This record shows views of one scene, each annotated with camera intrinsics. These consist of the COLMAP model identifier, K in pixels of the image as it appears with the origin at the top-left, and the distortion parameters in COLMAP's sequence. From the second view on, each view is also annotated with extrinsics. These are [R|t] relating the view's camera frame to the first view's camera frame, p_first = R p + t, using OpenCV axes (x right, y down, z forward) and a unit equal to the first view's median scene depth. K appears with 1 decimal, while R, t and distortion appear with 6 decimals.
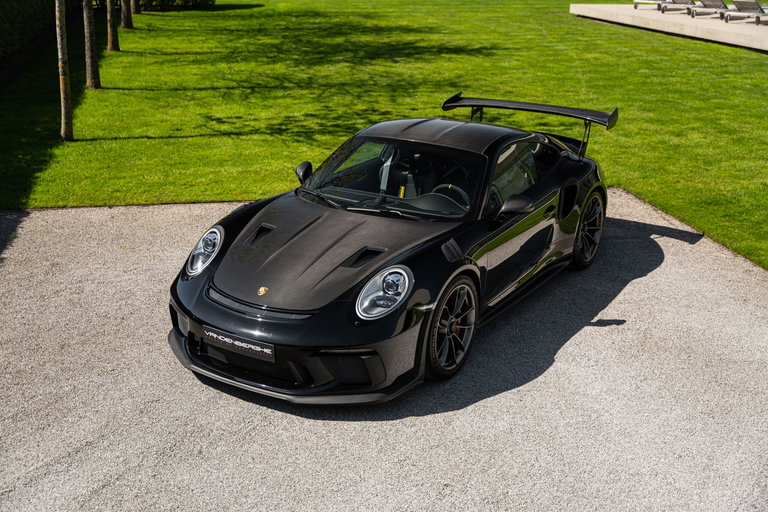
lens RADIAL K [[919.3, 0, 384.0], [0, 919.3, 256.0], [0, 0, 1]] dist [-0.000479, 0.007232]
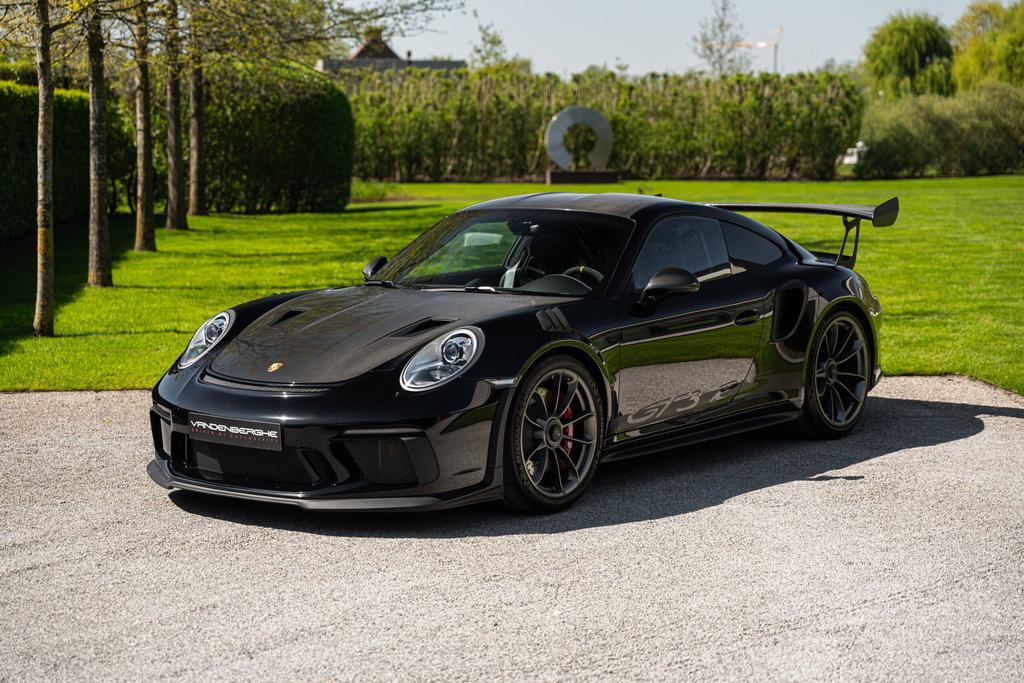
lens RADIAL K [[2042.6, 0, 512.0], [0, 2042.6, 341.5], [0, 0, 1]] dist [0.063460, 0.074414]
pose [[0.992654, -0.014893, -0.120067, 0.127226], [-0.014429, 0.970740, -0.239699, 0.210932], [0.120124, 0.239670, 0.963394, -0.264013]]
